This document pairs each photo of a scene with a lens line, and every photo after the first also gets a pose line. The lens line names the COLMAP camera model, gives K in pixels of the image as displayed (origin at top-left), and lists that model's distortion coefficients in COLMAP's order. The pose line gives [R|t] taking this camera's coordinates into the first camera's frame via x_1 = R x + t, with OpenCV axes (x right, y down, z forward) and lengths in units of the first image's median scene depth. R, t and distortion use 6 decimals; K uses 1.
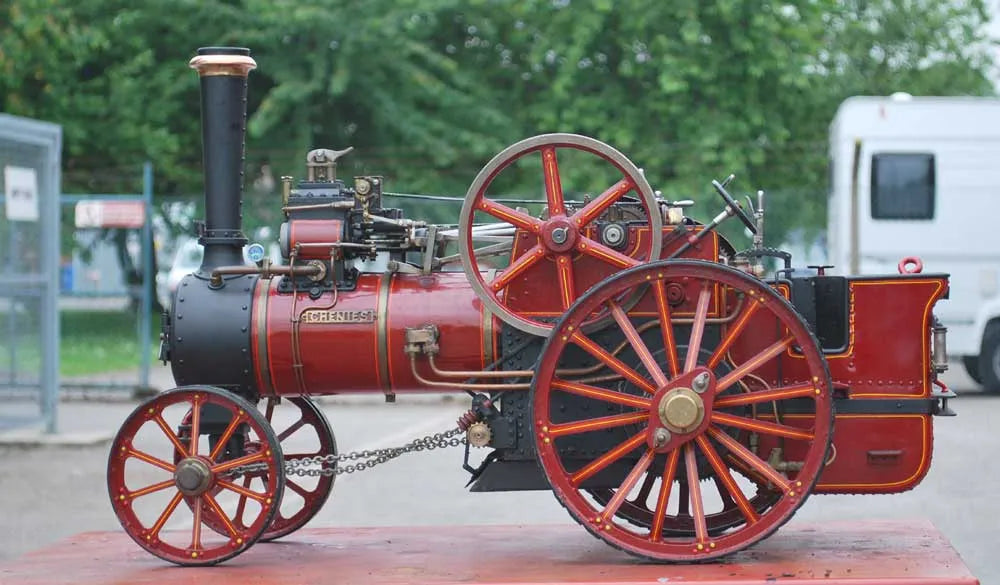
lens RADIAL K [[2579.8, 0, 500.0], [0, 2579.8, 292.5], [0, 0, 1]] dist [-0.021870, -0.036643]
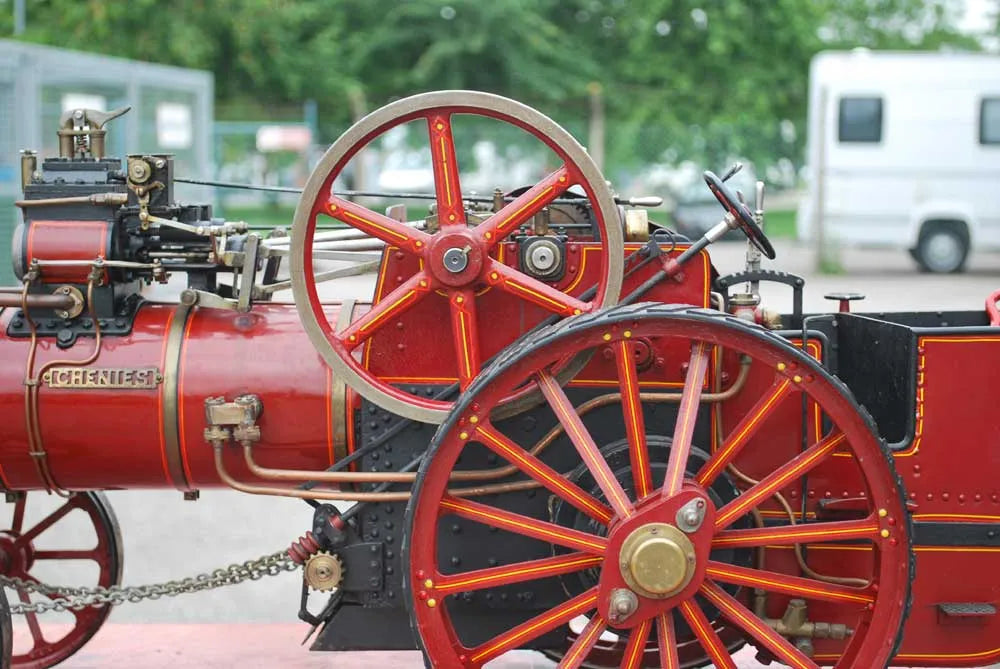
lens RADIAL K [[1744.9, 0, 500.0], [0, 1744.9, 334.5], [0, 0, 1]] dist [-0.024912, -0.090492]
pose [[0.998232, 0.008583, 0.058819, 0.009335], [-0.013423, 0.996510, 0.082390, -0.037778], [-0.057907, -0.083034, 0.994863, 0.579629]]
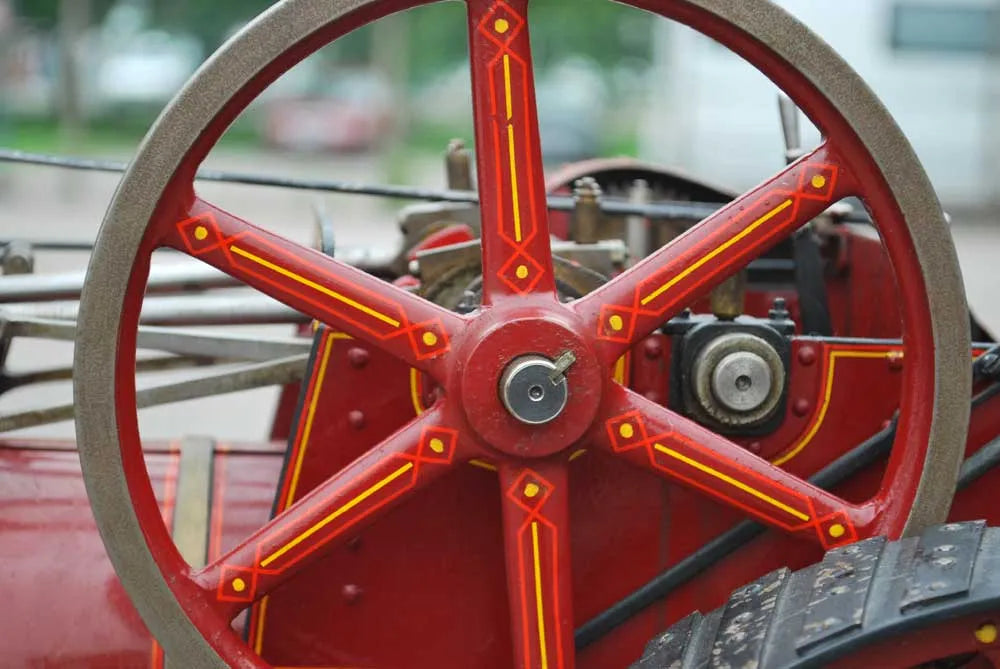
lens RADIAL K [[2300.9, 0, 500.0], [0, 2300.9, 334.5], [0, 0, 1]] dist [0.040752, 0.402485]
pose [[0.979849, 0.036034, 0.196464, -0.019069], [-0.057359, 0.992926, 0.103958, -0.046574], [-0.191328, -0.113132, 0.974984, 0.791521]]
